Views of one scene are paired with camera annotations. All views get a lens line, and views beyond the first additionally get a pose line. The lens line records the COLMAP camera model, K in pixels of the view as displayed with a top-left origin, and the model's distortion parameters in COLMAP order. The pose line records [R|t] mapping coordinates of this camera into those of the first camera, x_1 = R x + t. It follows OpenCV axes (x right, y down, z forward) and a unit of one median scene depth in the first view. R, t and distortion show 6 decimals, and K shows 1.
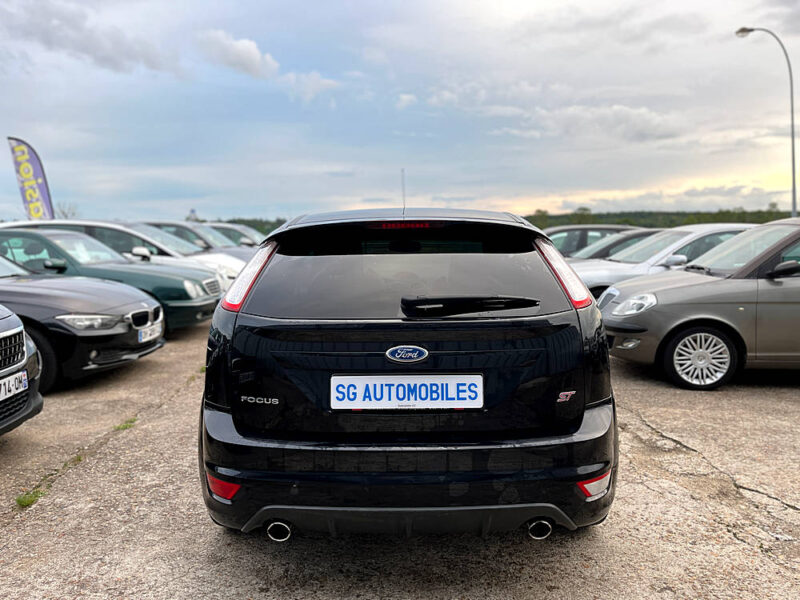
lens RADIAL K [[613.3, 0, 400.0], [0, 613.3, 300.0], [0, 0, 1]] dist [0.073084, -0.113093]
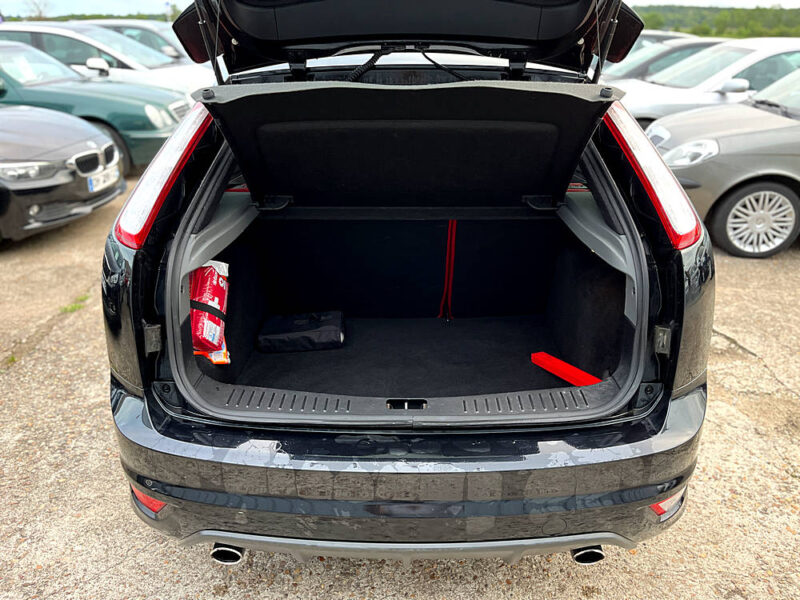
lens RADIAL K [[613.3, 0, 400.0], [0, 613.3, 300.0], [0, 0, 1]] dist [0.073084, -0.113093]
pose [[0.999961, 0.008565, -0.001951, 0.002232], [-0.007574, 0.953191, 0.302275, -0.054434], [0.004448, -0.302248, 0.953219, 0.168505]]
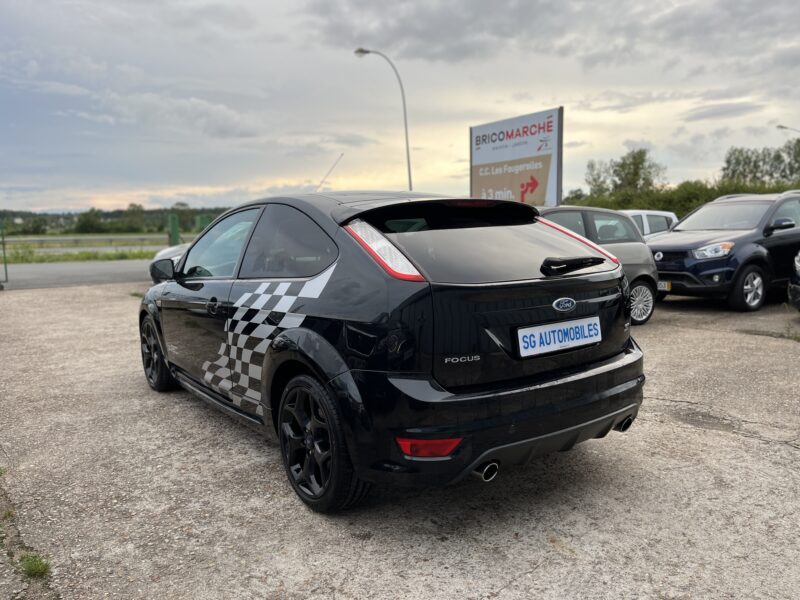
lens RADIAL K [[620.1, 0, 400.4], [0, 620.1, 313.6], [0, 0, 1]] dist [0.090038, -0.122704]
pose [[0.800451, -0.089143, 0.592733, -0.408196], [0.073478, 0.996014, 0.050566, 0.007654], [-0.594878, 0.003077, 0.803810, 0.077106]]
